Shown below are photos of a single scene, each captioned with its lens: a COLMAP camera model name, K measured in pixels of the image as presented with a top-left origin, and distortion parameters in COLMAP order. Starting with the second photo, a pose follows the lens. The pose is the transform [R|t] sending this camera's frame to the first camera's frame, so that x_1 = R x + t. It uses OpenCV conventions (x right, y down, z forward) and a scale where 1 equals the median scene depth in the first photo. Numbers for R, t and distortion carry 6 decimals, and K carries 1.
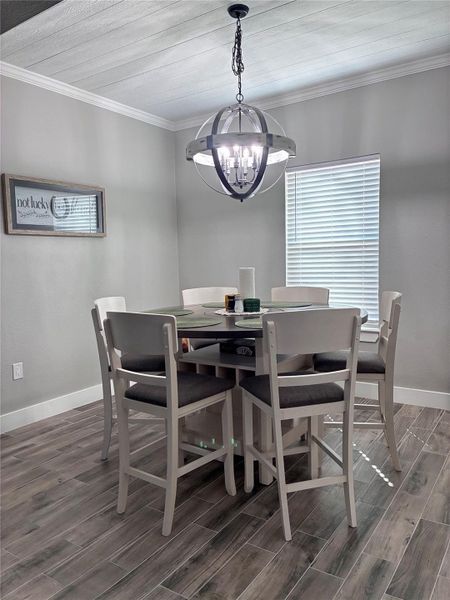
lens RADIAL K [[454.7, 0, 225.8], [0, 454.7, 298.6], [0, 0, 1]] dist [0.010178, -0.004961]
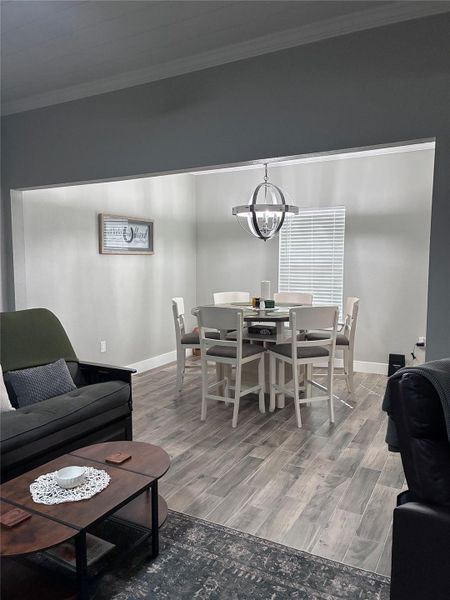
lens RADIAL K [[454.7, 0, 224.5], [0, 454.7, 301.1], [0, 0, 1]] dist [0.010178, -0.004961]
pose [[0.995241, 0.016831, 0.095977, -0.317309], [-0.017185, 0.999848, 0.002856, 0.001401], [-0.095915, -0.004492, 0.995379, -0.741859]]
